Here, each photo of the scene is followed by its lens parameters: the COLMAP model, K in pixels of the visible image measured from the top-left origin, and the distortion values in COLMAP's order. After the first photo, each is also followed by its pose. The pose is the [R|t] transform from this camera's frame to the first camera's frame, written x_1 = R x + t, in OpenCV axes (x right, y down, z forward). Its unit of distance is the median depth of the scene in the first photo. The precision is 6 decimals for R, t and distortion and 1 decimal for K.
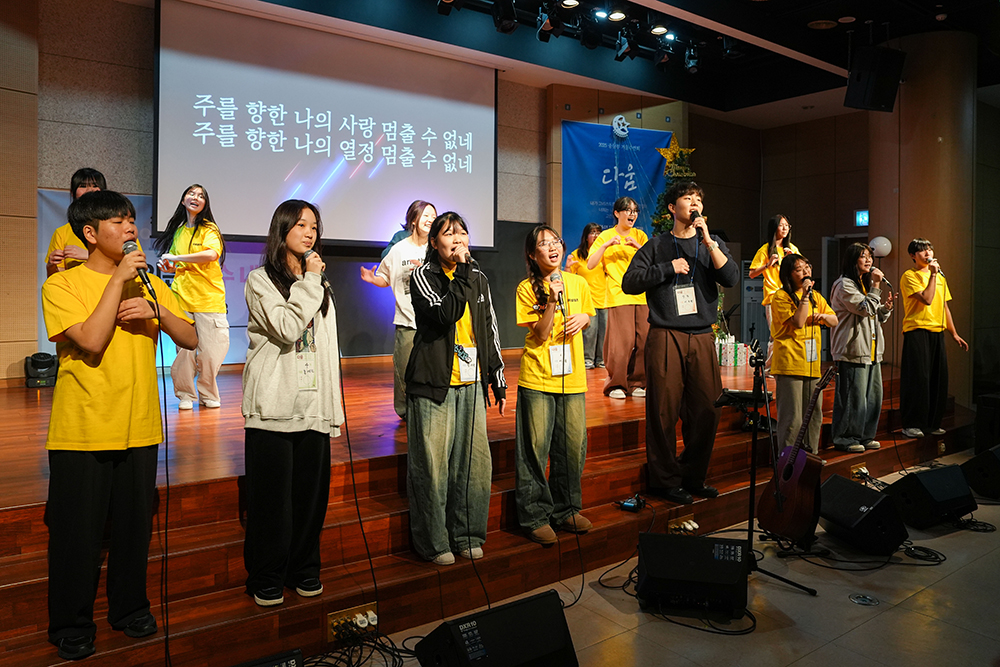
lens RADIAL K [[668.7, 0, 499.3], [0, 668.7, 314.0], [0, 0, 1]] dist [-0.038190, 0.001983]
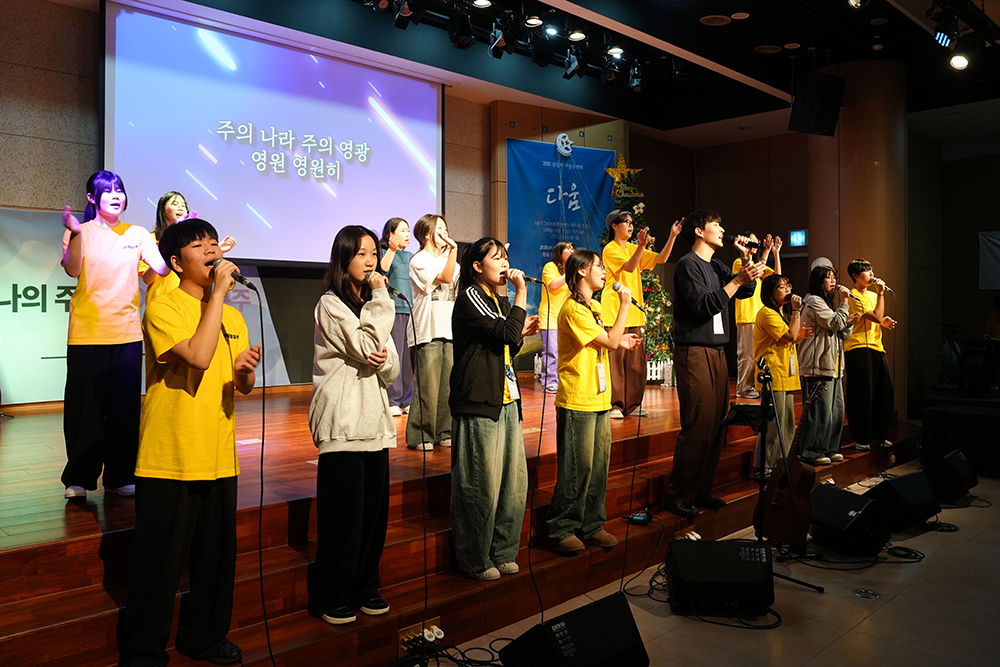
lens RADIAL K [[711.7, 0, 483.3], [0, 711.7, 338.2], [0, 0, 1]] dist [-0.036306, -0.000416]
pose [[0.993375, -0.012588, 0.114223, -0.162907], [0.012585, 0.999921, 0.000748, 0.001687], [-0.114223, 0.000695, 0.993455, -0.066736]]
